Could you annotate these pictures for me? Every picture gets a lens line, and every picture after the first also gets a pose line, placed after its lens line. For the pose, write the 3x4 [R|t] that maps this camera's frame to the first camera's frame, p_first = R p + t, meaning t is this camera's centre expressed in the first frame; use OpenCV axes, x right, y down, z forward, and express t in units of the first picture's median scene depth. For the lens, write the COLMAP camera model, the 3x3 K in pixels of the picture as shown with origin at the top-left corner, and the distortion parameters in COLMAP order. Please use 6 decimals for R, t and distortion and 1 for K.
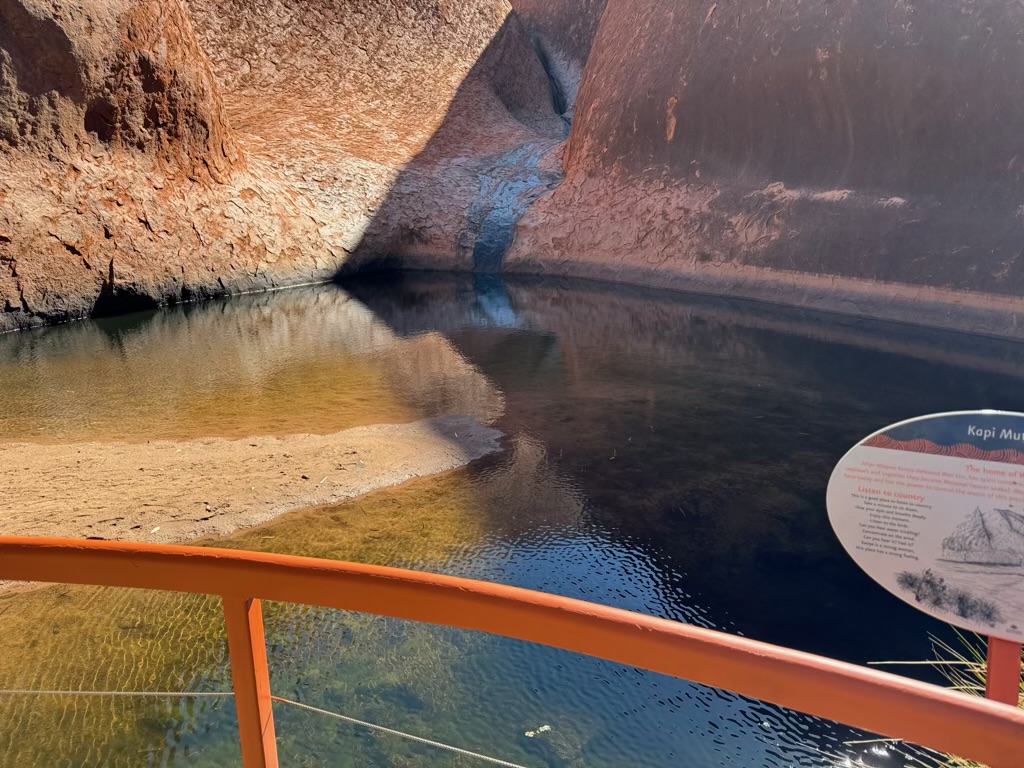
lens RADIAL K [[714.0, 0, 514.7], [0, 714.0, 389.5], [0, 0, 1]] dist [0.105318, -0.154404]
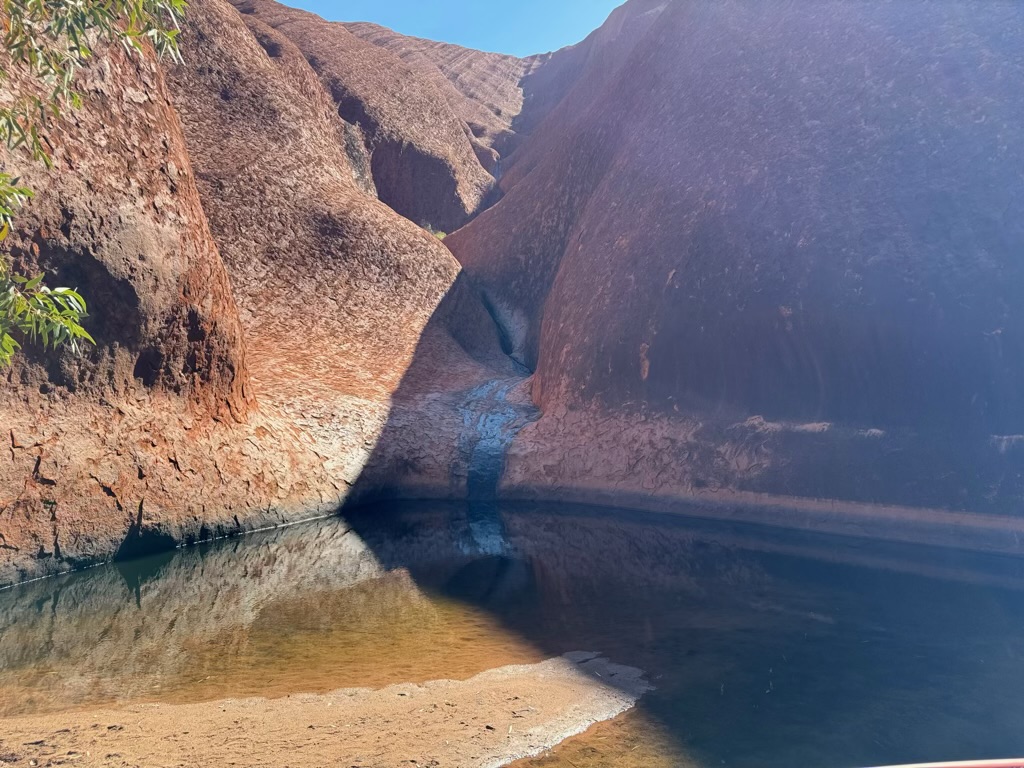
lens RADIAL K [[714.0, 0, 513.2], [0, 714.0, 386.2], [0, 0, 1]] dist [0.105318, -0.154404]
pose [[0.994408, -0.005453, 0.105461, -0.108963], [0.037901, 0.950558, -0.308226, -0.002927], [-0.098566, 0.310500, 0.945449, -0.016383]]
